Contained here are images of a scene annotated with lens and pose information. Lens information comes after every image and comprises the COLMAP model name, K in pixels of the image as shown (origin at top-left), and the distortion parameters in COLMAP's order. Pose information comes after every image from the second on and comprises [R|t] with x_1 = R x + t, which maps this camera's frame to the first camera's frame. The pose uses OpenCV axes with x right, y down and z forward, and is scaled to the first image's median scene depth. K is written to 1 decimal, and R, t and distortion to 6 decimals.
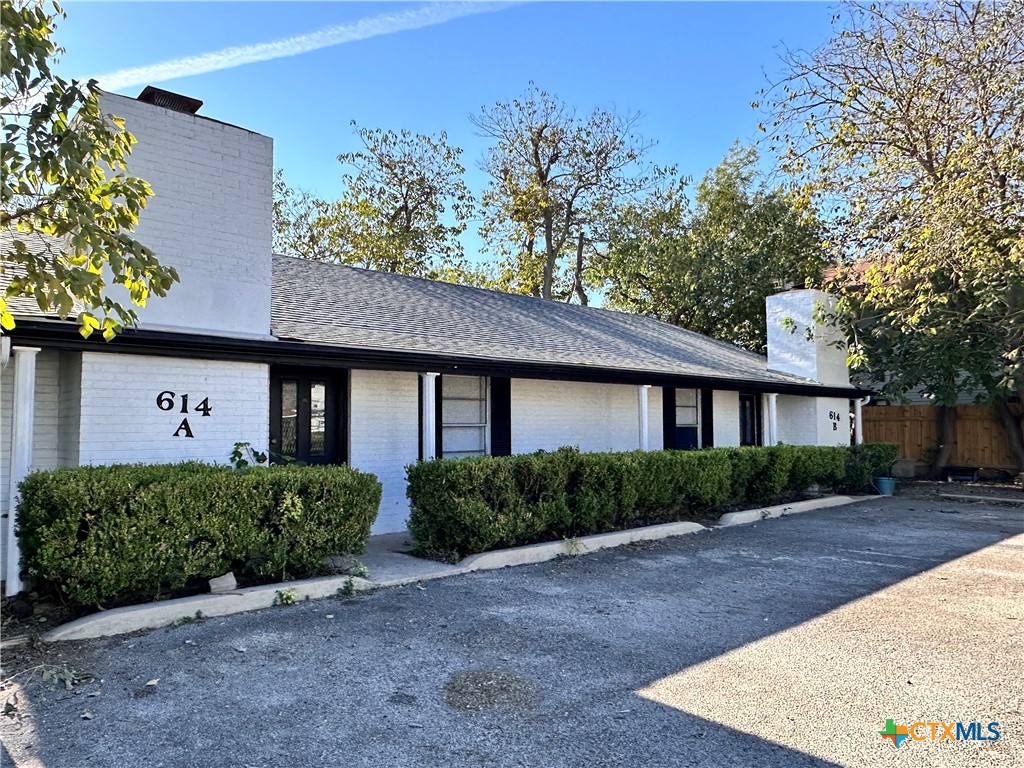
lens RADIAL K [[713.9, 0, 512.5], [0, 713.9, 380.3], [0, 0, 1]] dist [0.055544, -0.059205]
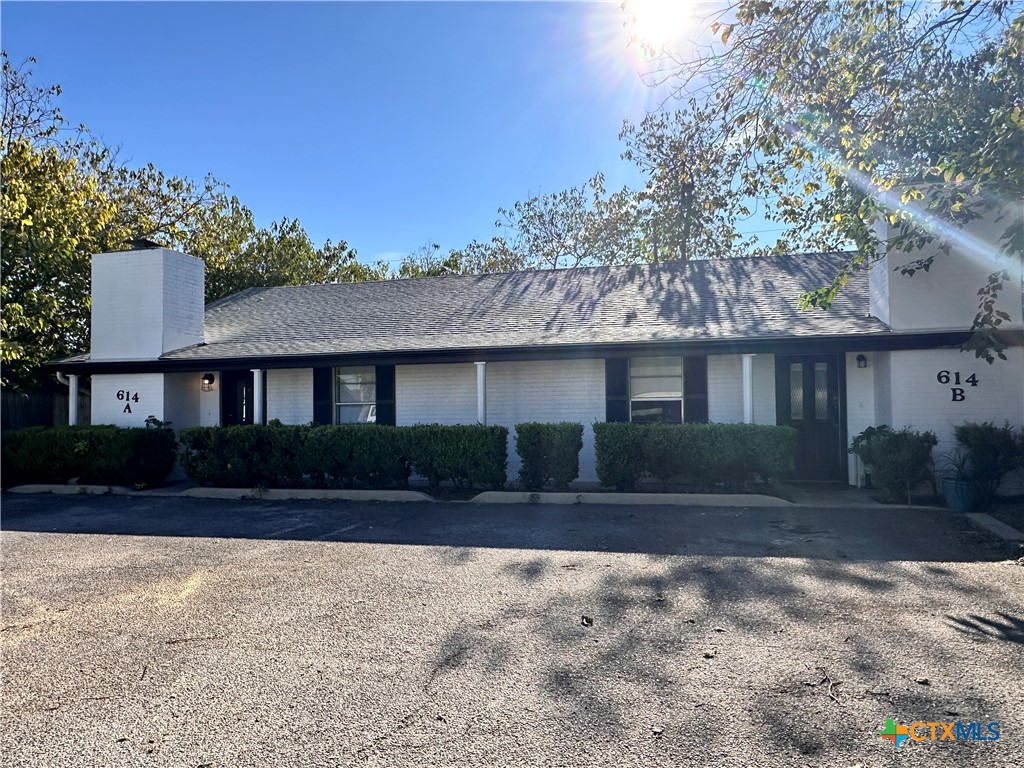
lens RADIAL K [[697.9, 0, 509.7], [0, 697.9, 386.2], [0, 0, 1]] dist [0.006243, 0.000470]
pose [[0.545154, -0.038582, -0.837448, 1.402423], [0.064708, 0.997897, -0.003851, 0.065050], [0.835835, -0.052090, 0.546504, 0.661532]]
